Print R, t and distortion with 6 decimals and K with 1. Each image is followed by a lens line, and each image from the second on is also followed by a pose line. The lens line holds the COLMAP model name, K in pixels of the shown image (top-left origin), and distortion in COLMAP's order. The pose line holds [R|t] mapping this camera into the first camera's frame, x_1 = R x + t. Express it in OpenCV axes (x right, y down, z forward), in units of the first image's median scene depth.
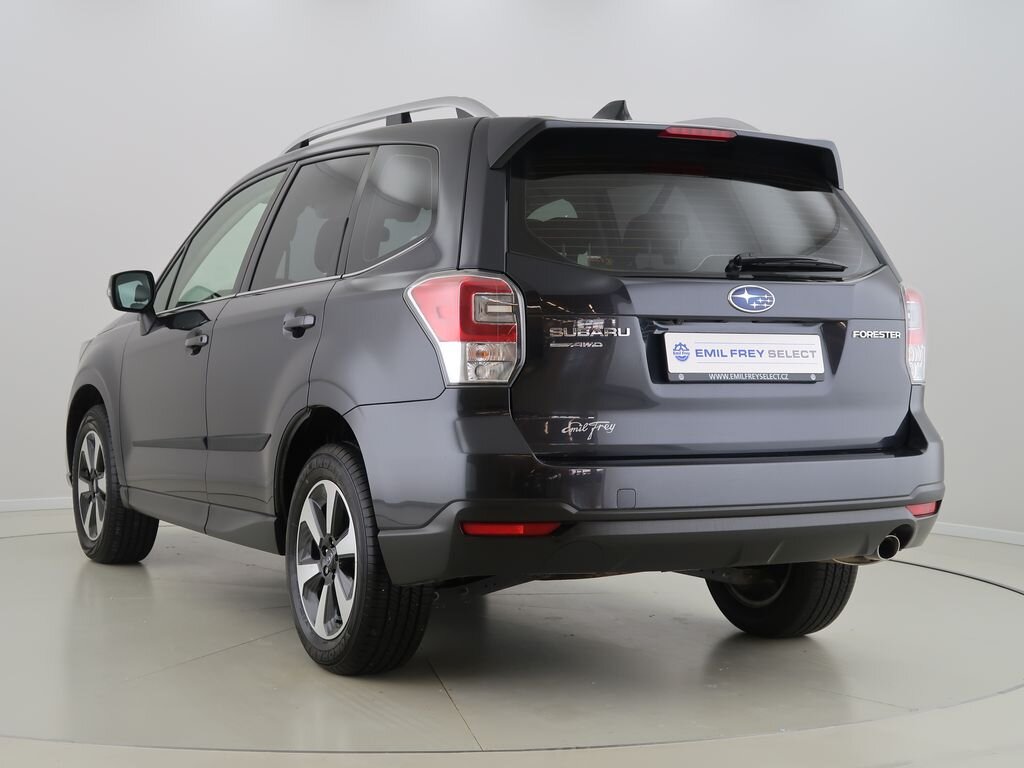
lens RADIAL K [[653.5, 0, 509.1], [0, 653.5, 381.2], [0, 0, 1]] dist [-0.053844, 0.000603]
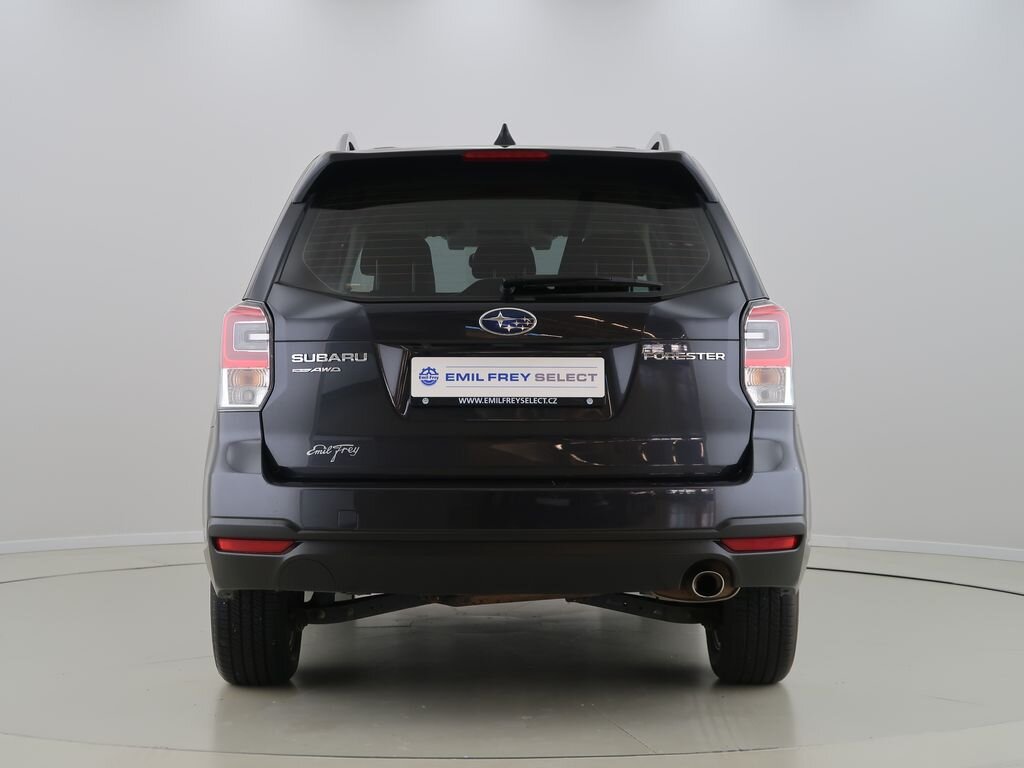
lens RADIAL K [[630.9, 0, 518.7], [0, 630.9, 392.1], [0, 0, 1]] dist [-0.028509, -0.000688]
pose [[0.990314, -0.000138, -0.138843, 0.517205], [-0.002000, 0.999882, -0.015258, -0.005659], [0.138828, 0.015388, 0.990197, 0.055244]]
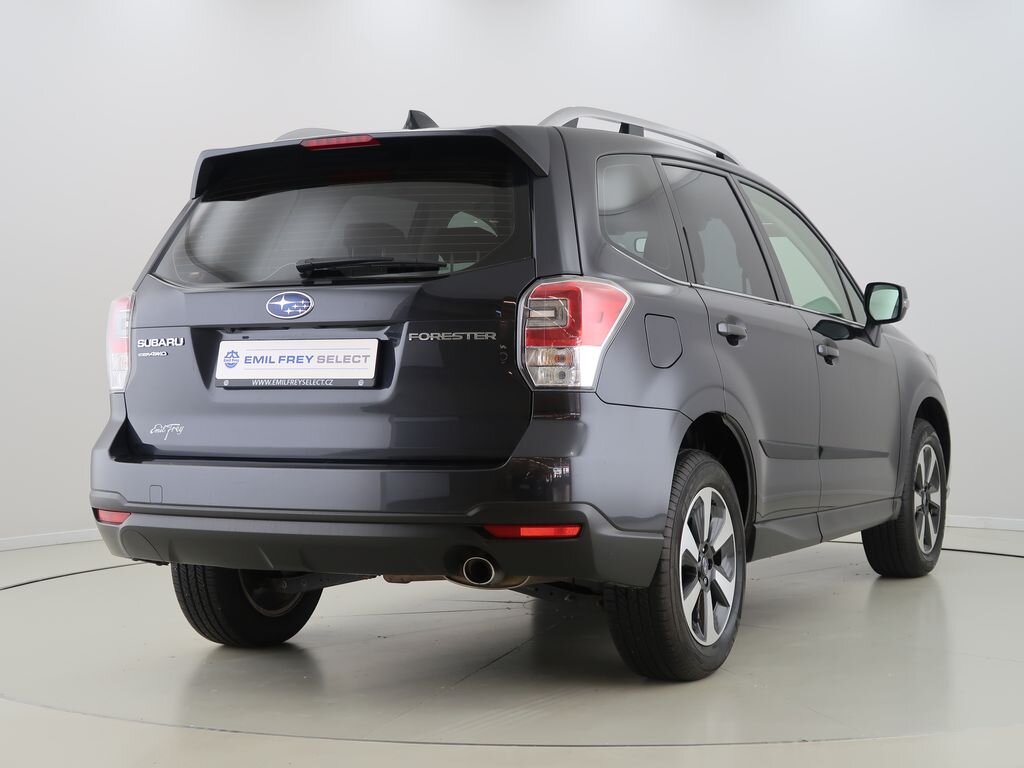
lens RADIAL K [[636.1, 0, 509.3], [0, 636.1, 379.3], [0, 0, 1]] dist [-0.042947, 0.001377]
pose [[0.962527, -0.002905, -0.271169, 0.959837], [0.000825, 0.999969, -0.007783, -0.003914], [0.271184, 0.007267, 0.962500, 0.145490]]
